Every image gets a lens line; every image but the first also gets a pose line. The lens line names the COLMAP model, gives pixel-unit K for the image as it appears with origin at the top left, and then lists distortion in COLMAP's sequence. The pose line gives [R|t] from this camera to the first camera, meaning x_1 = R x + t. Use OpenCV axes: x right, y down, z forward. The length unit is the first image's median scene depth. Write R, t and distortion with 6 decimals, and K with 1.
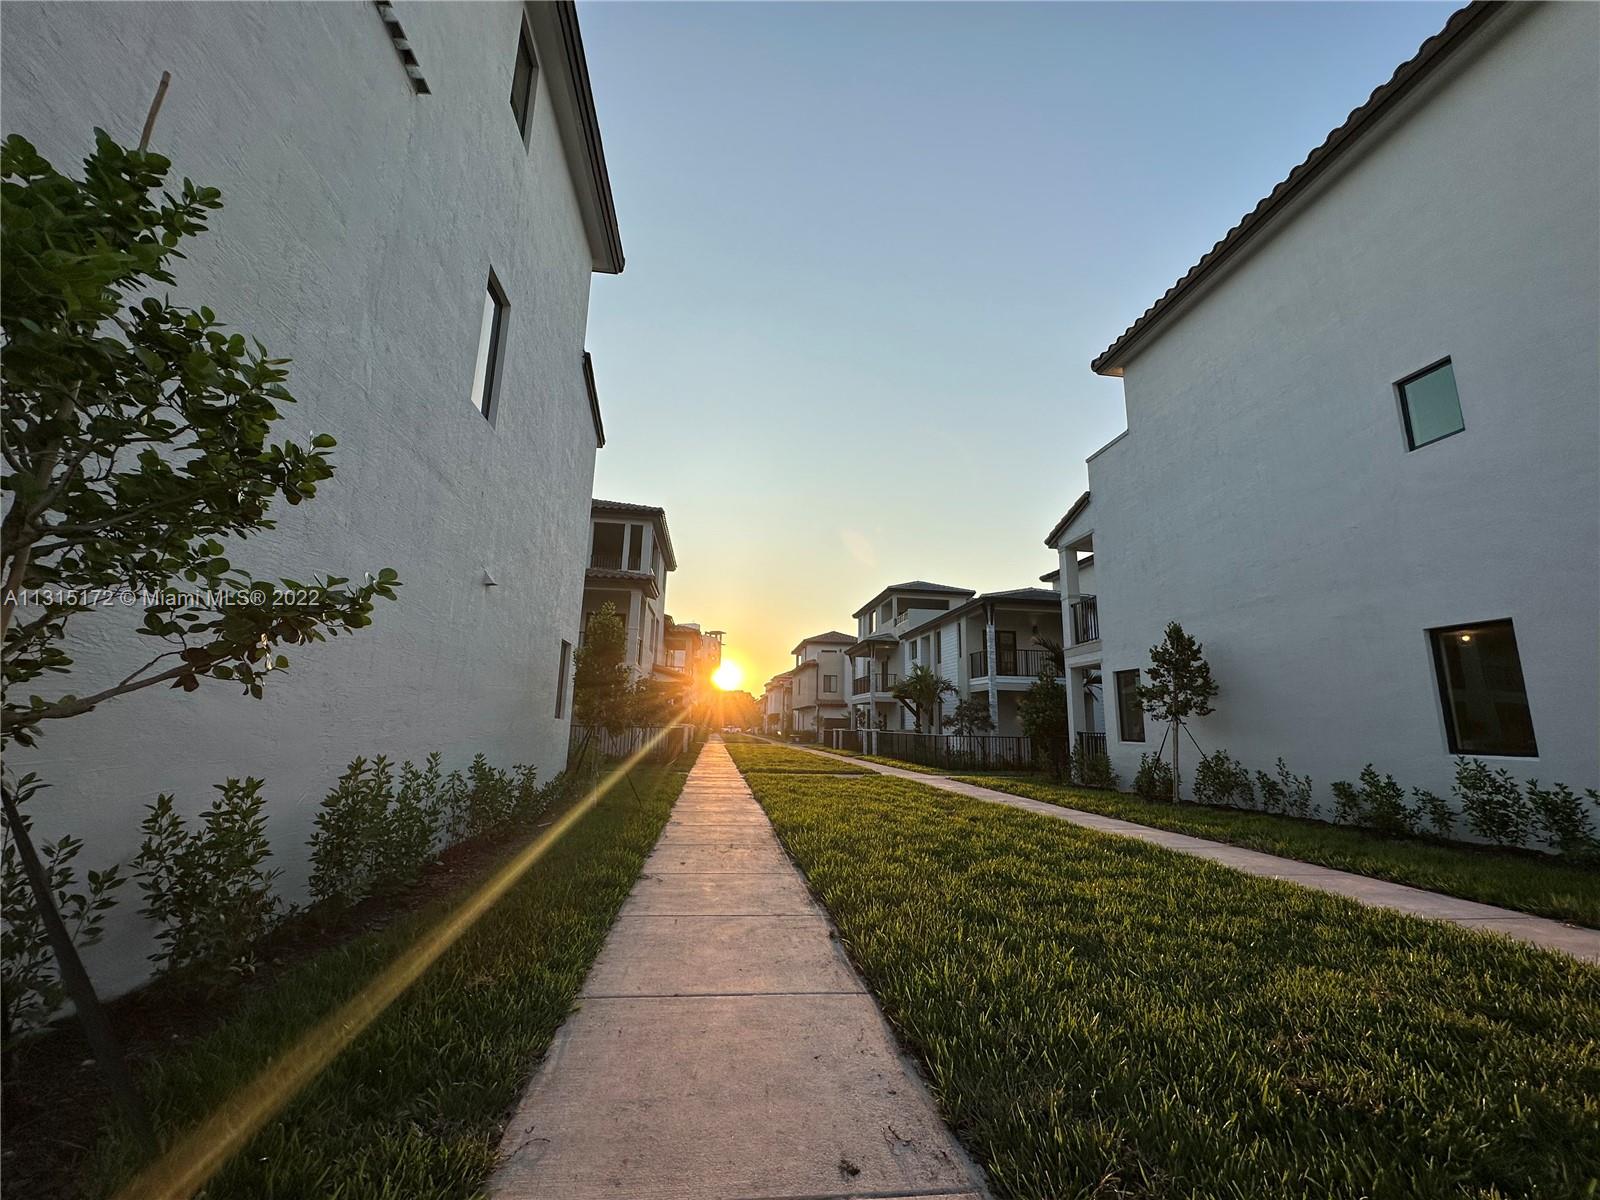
lens RADIAL K [[642.4, 0, 803.8], [0, 642.4, 598.5], [0, 0, 1]] dist [-0.002854, 0.000837]
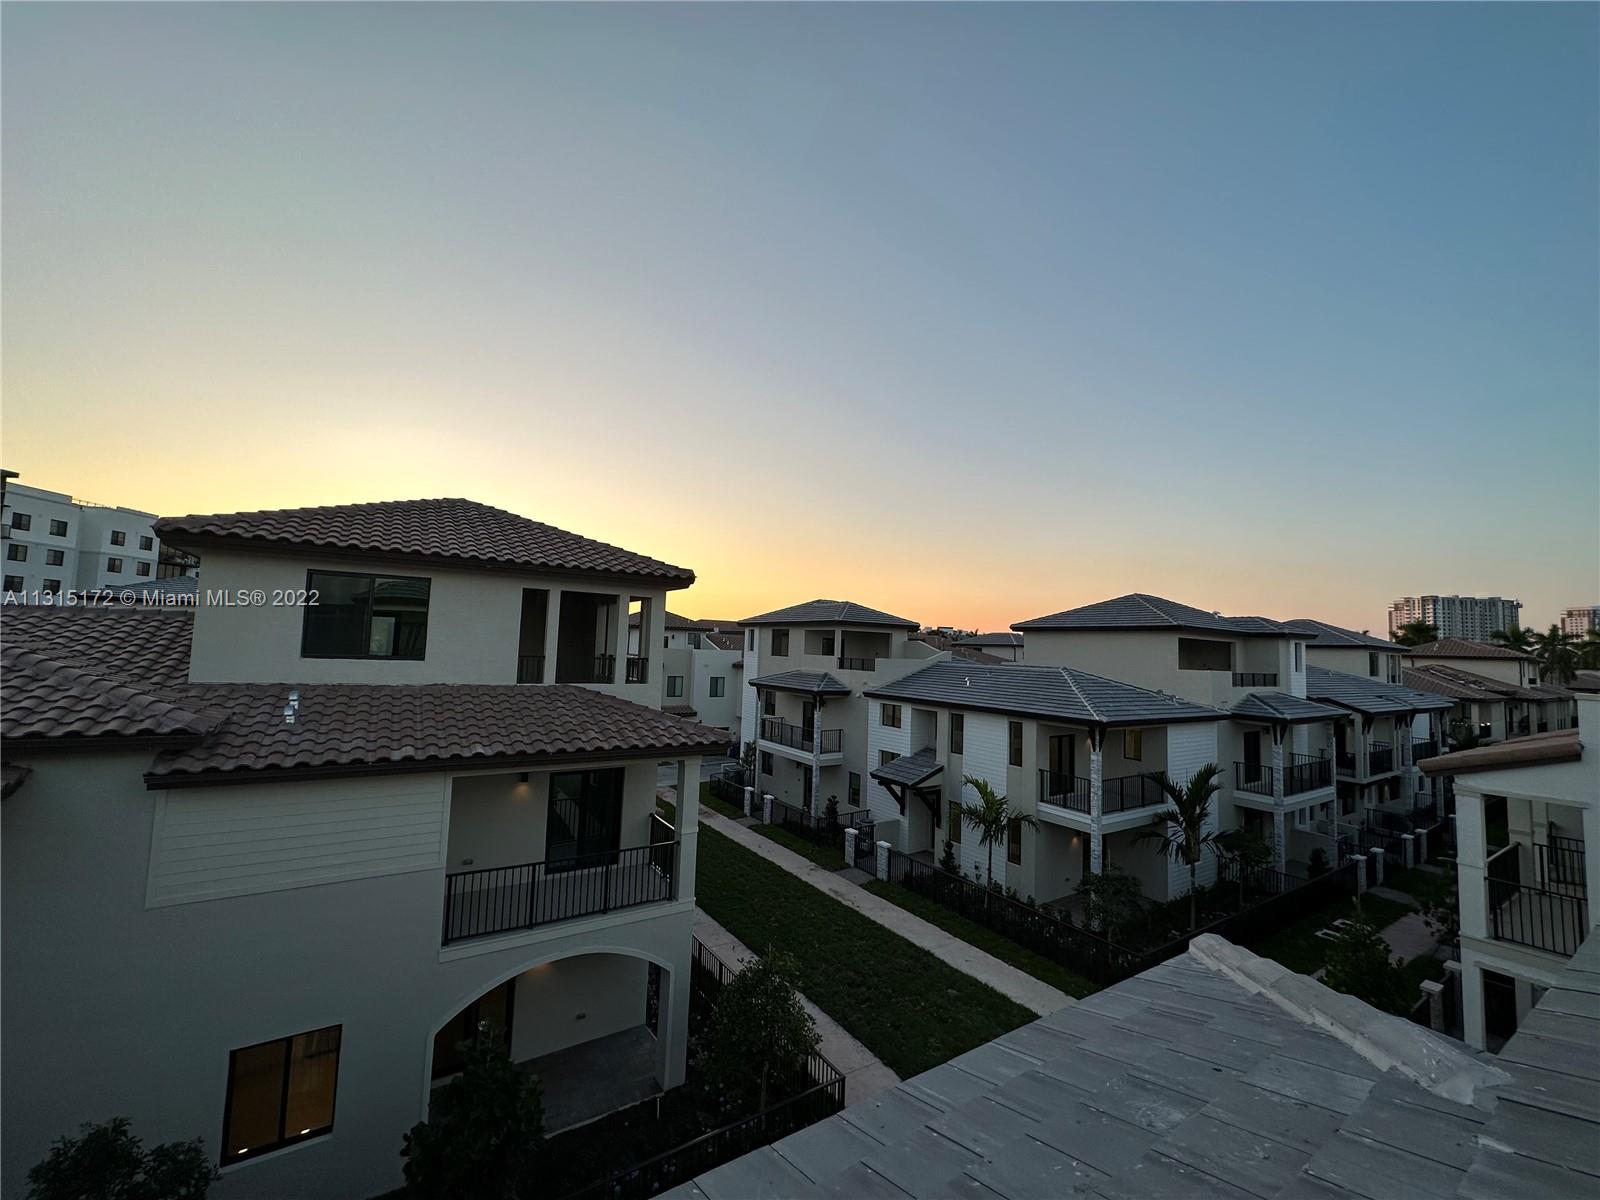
lens RADIAL K [[642.4, 0, 803.0], [0, 642.4, 601.0], [0, 0, 1]] dist [-0.002854, 0.000837]
pose [[0.898361, 0.046392, 0.436801, -0.352293], [-0.105597, 0.988054, 0.112239, -0.172567], [-0.426376, -0.146956, 0.892529, 0.426552]]
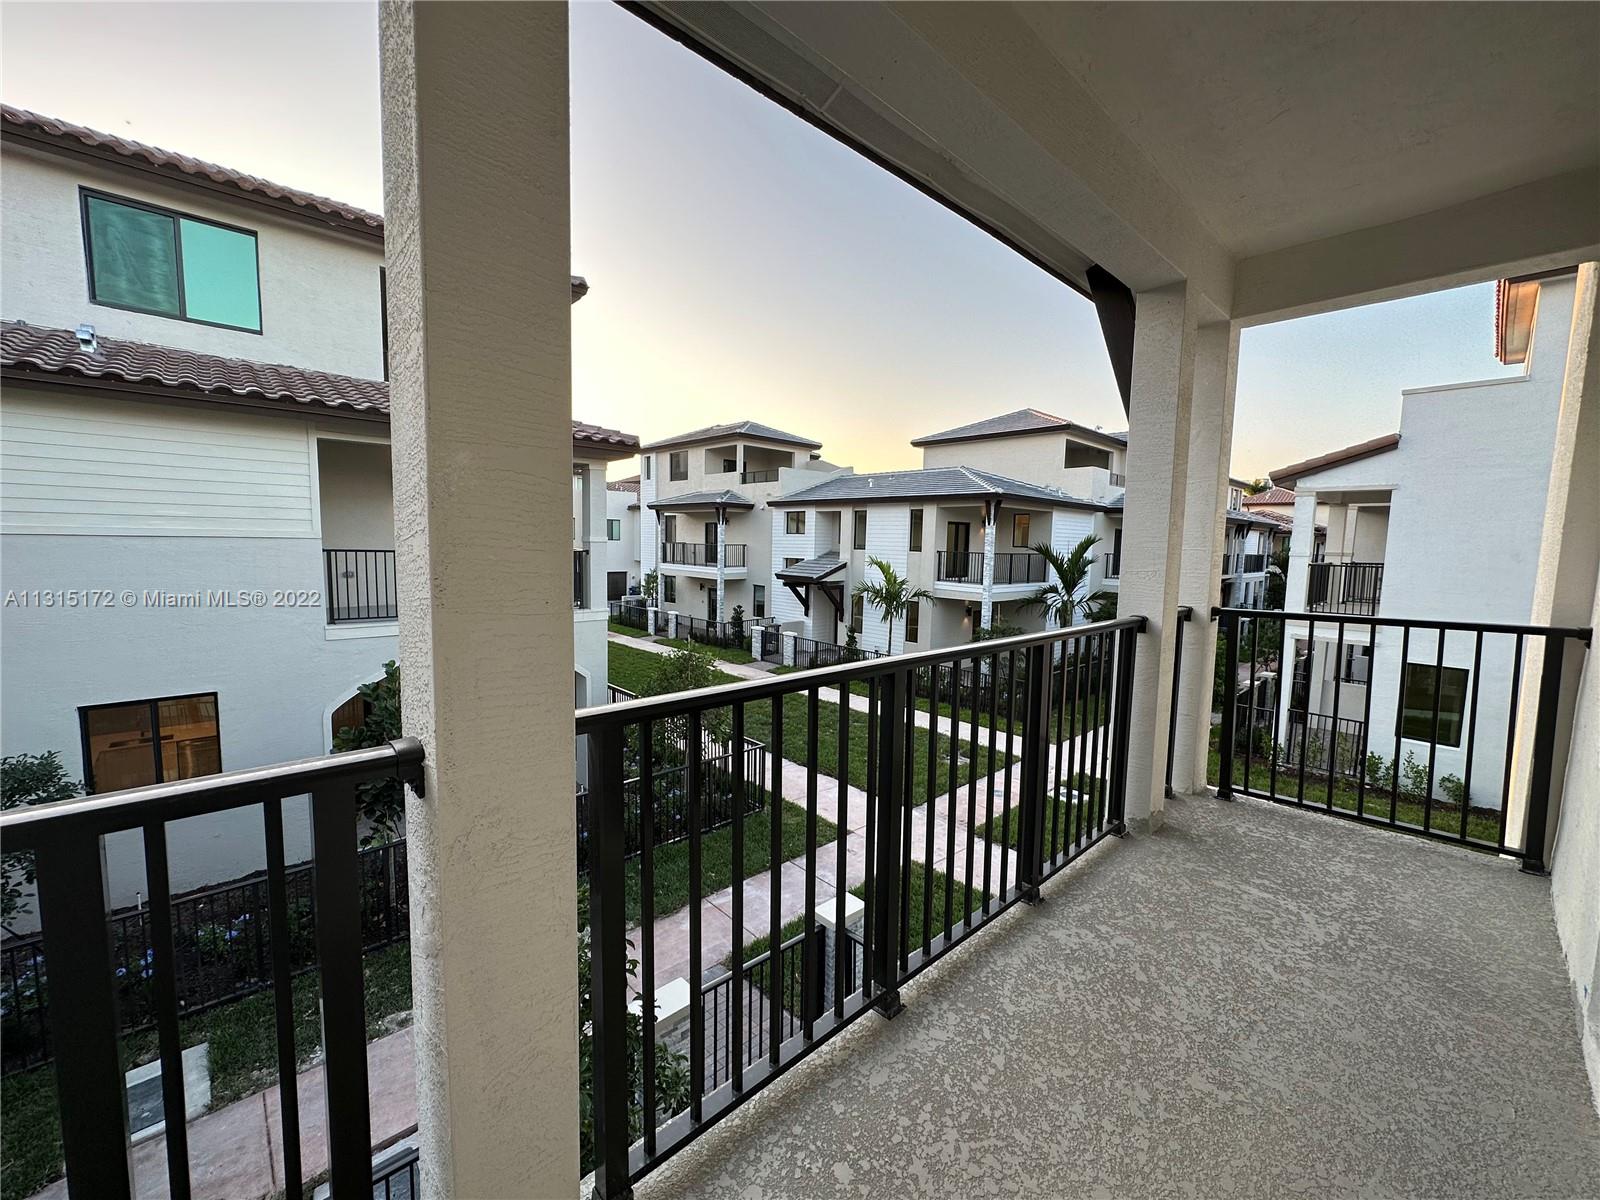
lens RADIAL K [[642.4, 0, 803.2], [0, 642.4, 602.6], [0, 0, 1]] dist [-0.002854, 0.000837]
pose [[0.815956, -0.055894, 0.575405, -0.357824], [-0.121845, 0.956331, 0.265679, -0.049147], [-0.565128, -0.286893, 0.773514, 0.415423]]
